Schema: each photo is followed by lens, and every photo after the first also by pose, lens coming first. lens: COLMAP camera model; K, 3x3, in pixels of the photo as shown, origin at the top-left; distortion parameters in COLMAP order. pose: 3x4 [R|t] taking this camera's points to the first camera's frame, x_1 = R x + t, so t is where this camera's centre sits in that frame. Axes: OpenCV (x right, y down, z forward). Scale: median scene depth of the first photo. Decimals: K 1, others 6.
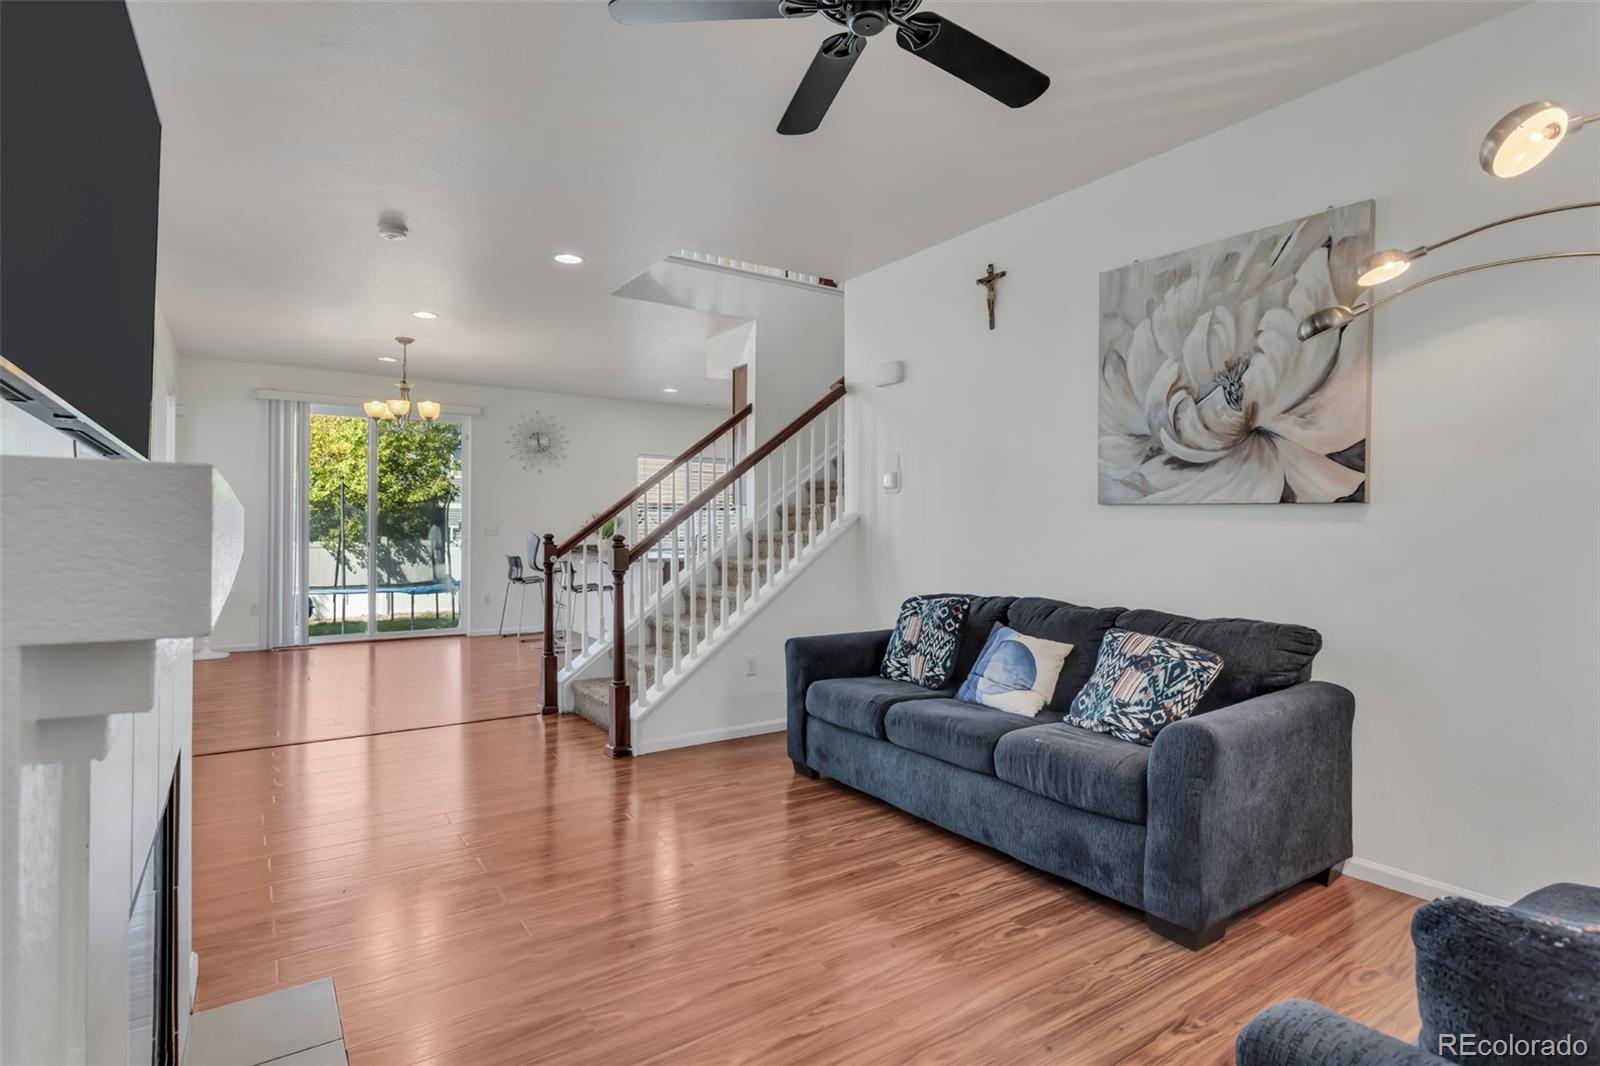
lens RADIAL K [[792.4, 0, 822.1], [0, 792.4, 526.7], [0, 0, 1]] dist [-0.003093, 0.003713]
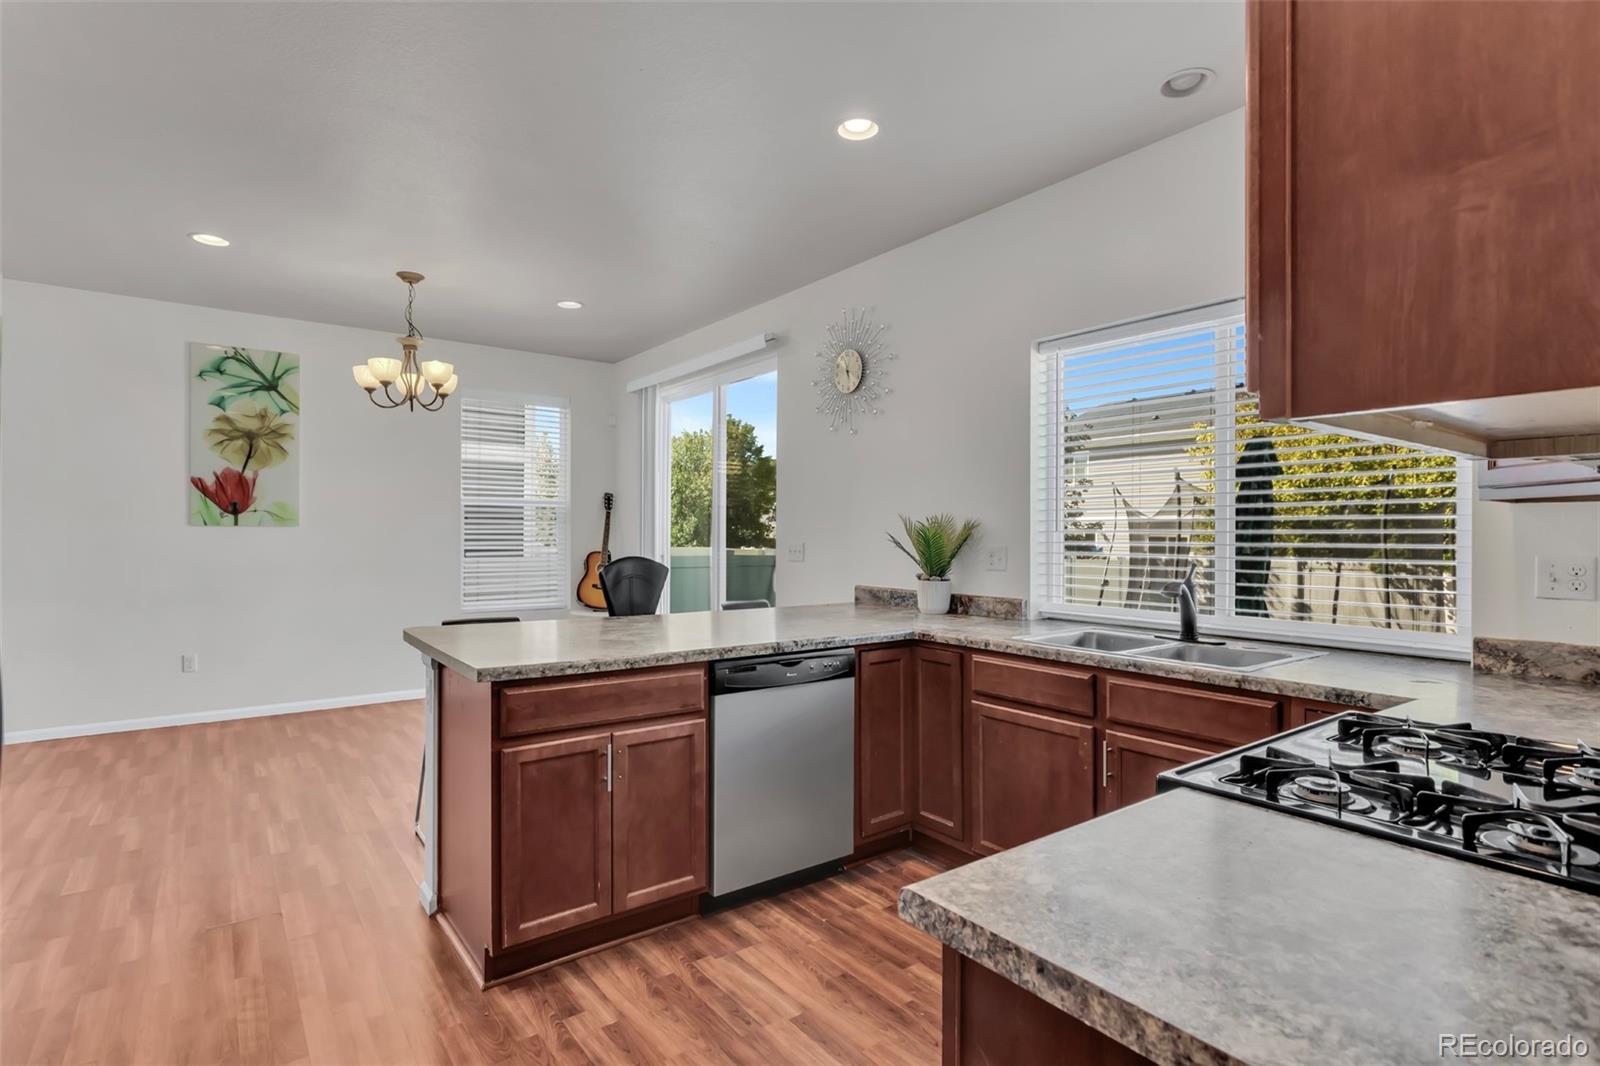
lens RADIAL K [[792.4, 0, 804.4], [0, 792.4, 533.4], [0, 0, 1]] dist [-0.003093, 0.003713]
pose [[0.019505, 0.000746, -0.999809, 0.341689], [-0.002919, 0.999996, 0.000689, -0.022749], [0.999806, 0.002905, 0.019507, 2.649371]]
